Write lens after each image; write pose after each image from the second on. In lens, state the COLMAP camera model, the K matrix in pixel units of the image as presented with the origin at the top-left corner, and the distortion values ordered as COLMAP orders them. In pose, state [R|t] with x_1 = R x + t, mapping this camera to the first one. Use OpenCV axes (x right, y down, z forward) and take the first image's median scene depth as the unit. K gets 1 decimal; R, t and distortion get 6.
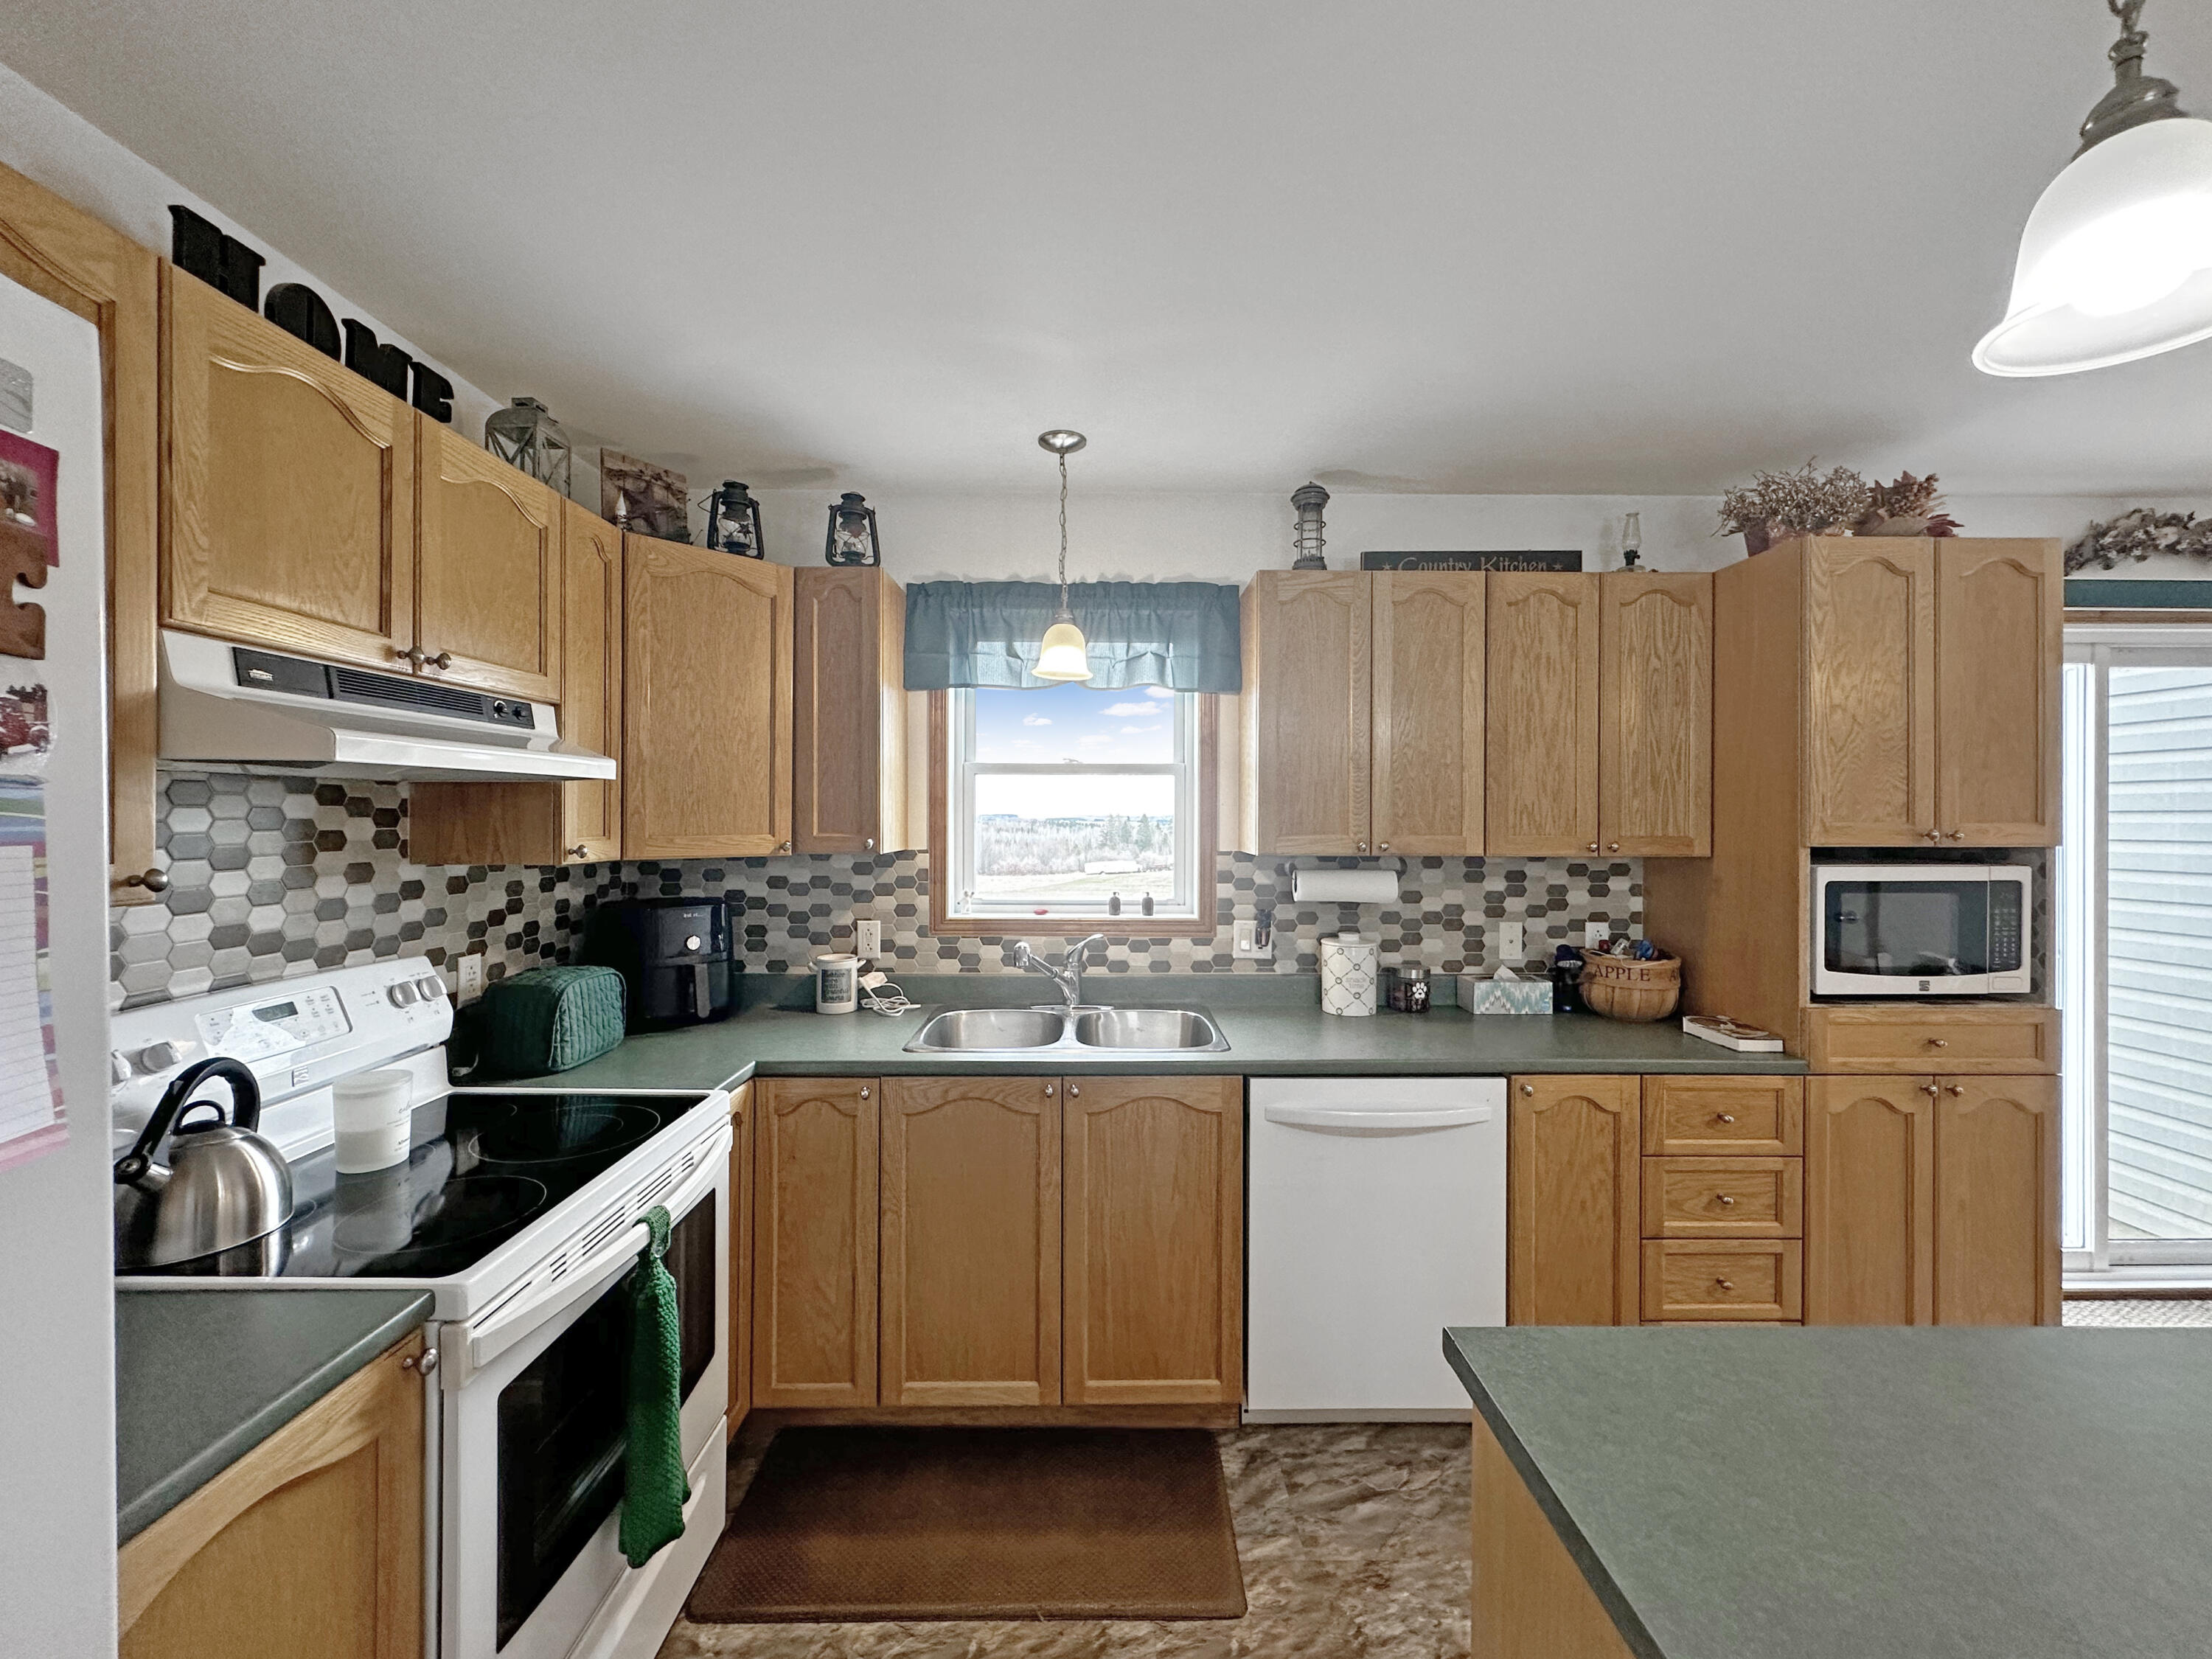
lens RADIAL K [[886.5, 0, 1108.2], [0, 886.5, 815.8], [0, 0, 1]] dist [-0.000762, -0.000024]
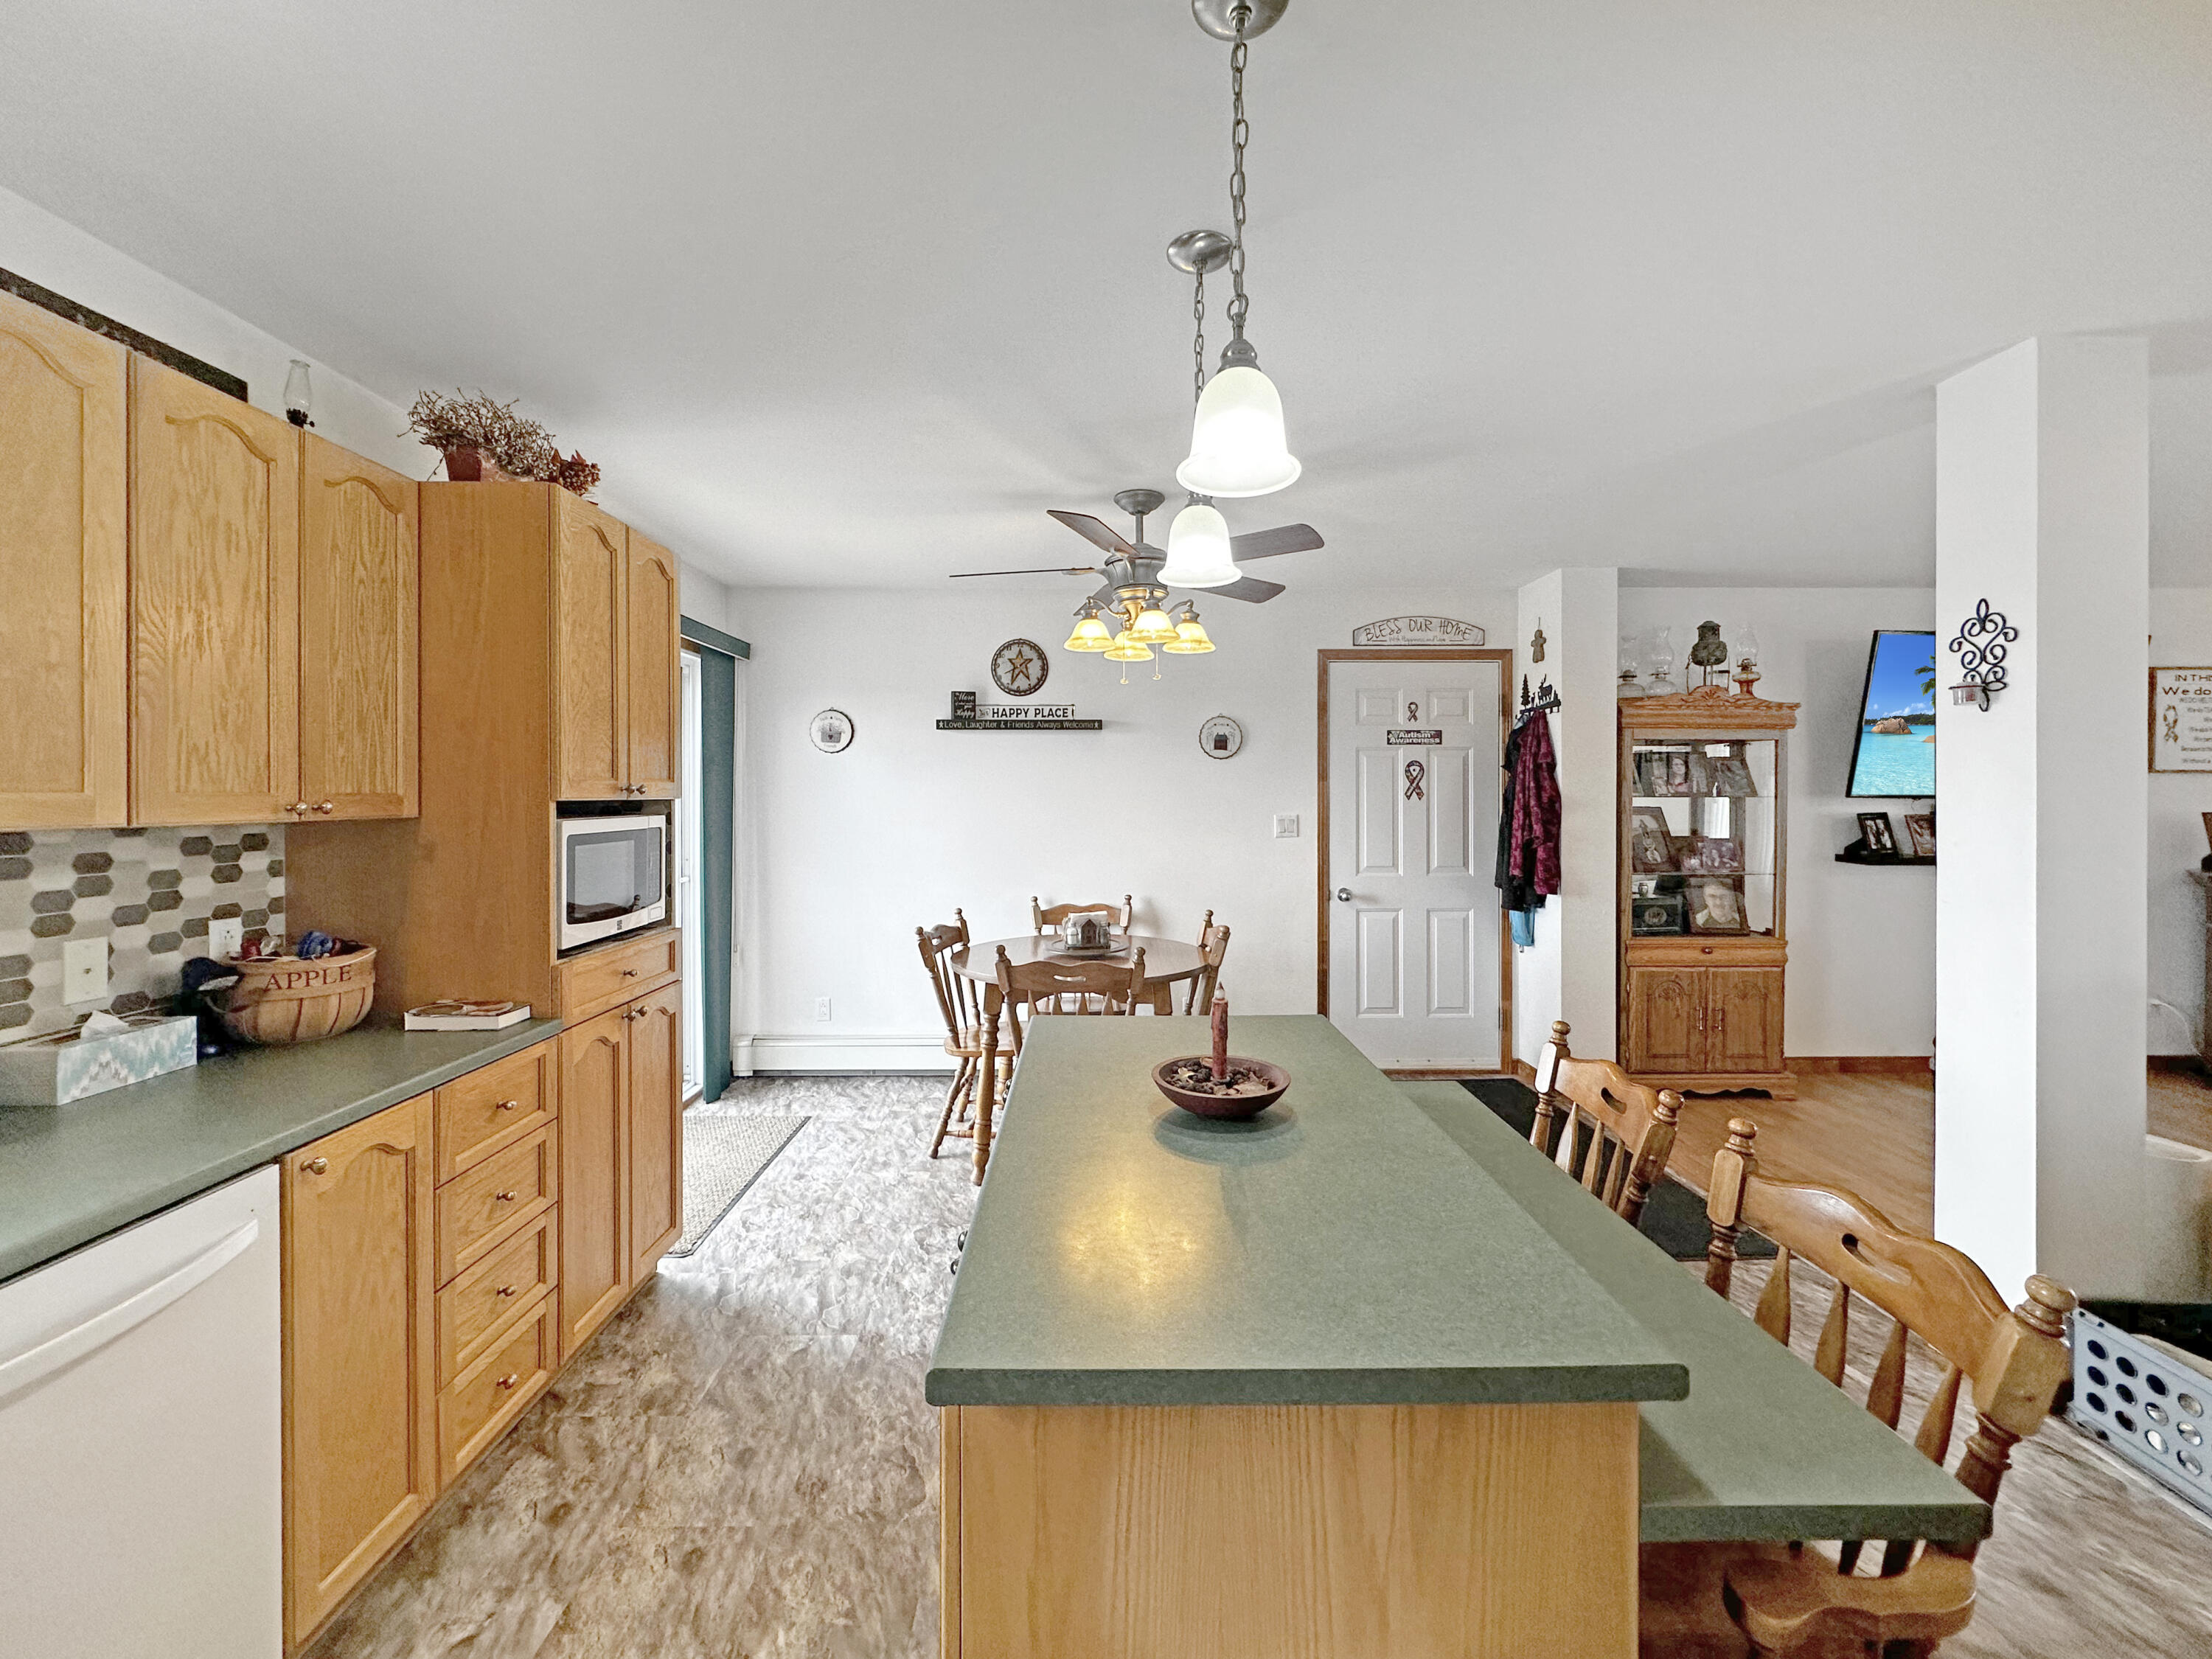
lens RADIAL K [[894.2, 0, 1109.1], [0, 894.2, 795.4], [0, 0, 1]] dist [-0.000213, -0.000018]
pose [[-0.003299, -0.003642, 0.999988, -0.171186], [-0.001817, 0.999992, 0.003636, 0.020013], [-0.999993, -0.001805, -0.003305, 0.330953]]
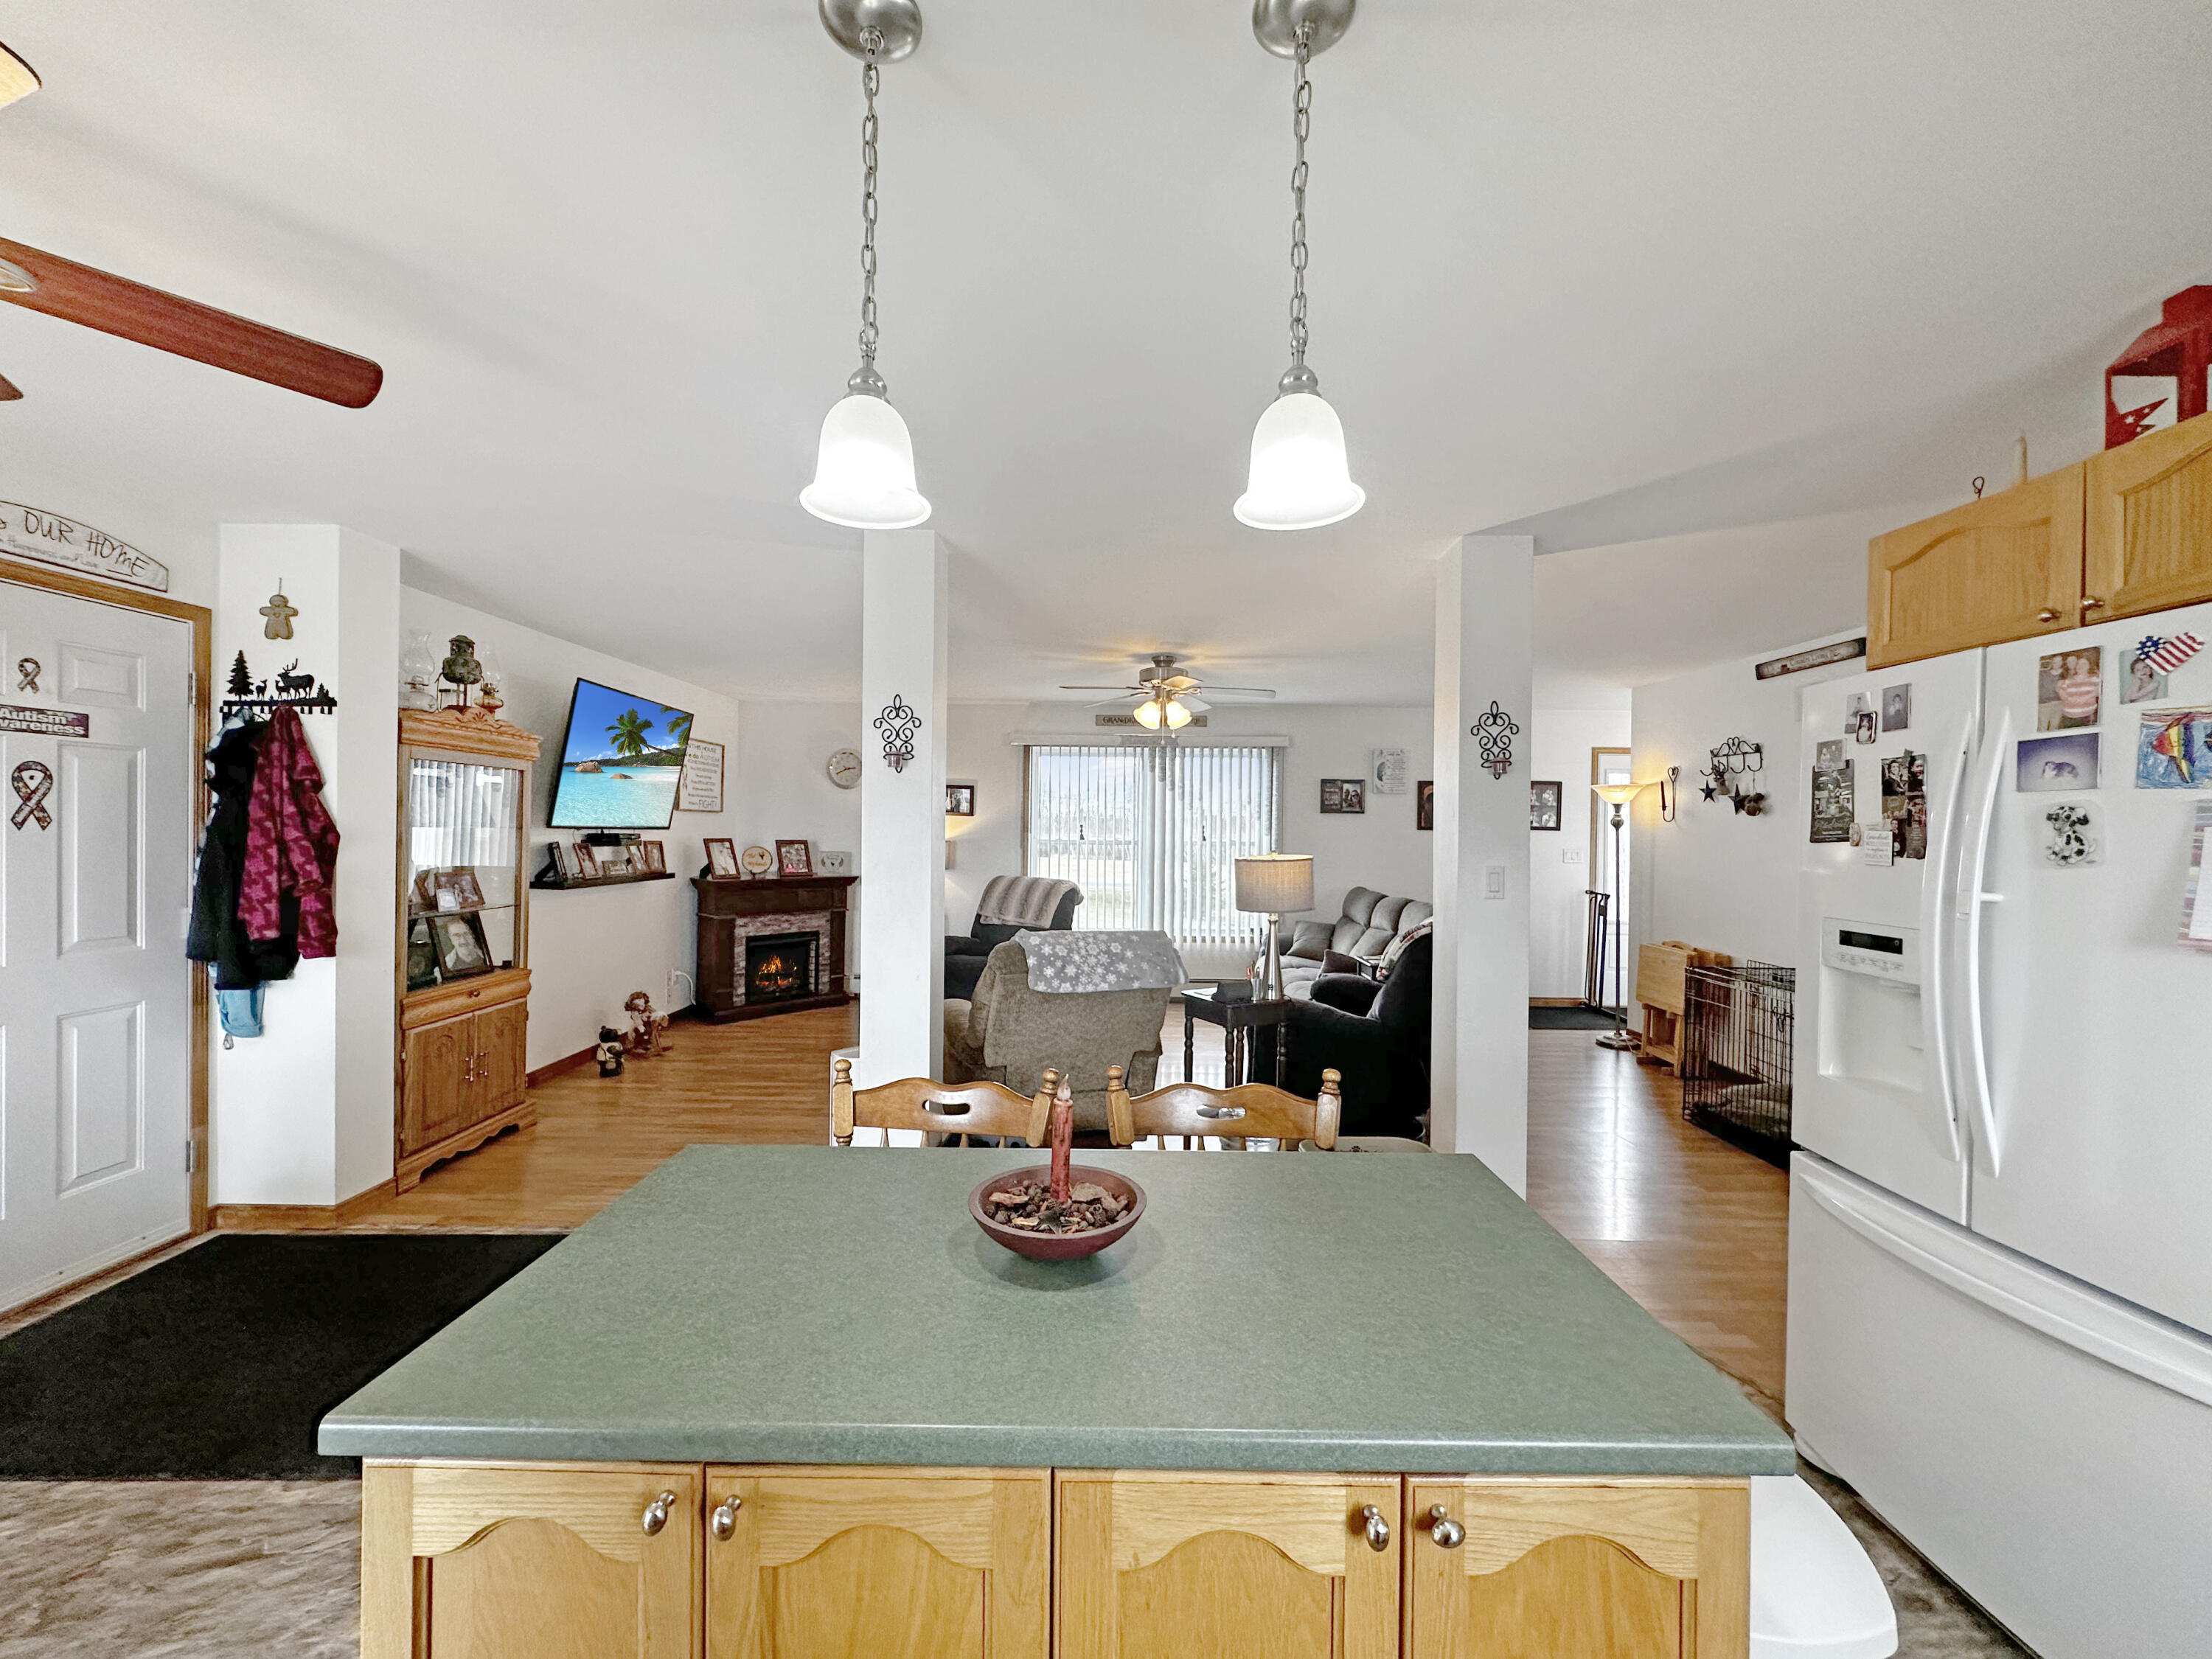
lens RADIAL K [[880.6, 0, 1106.0], [0, 880.6, 829.5], [0, 0, 1]] dist [-0.000302, 0.000058]
pose [[-0.999768, -0.014409, 0.015989, 0.388445], [-0.014429, 0.999895, -0.001138, 0.016866], [-0.015971, -0.001369, -0.999872, 0.712619]]
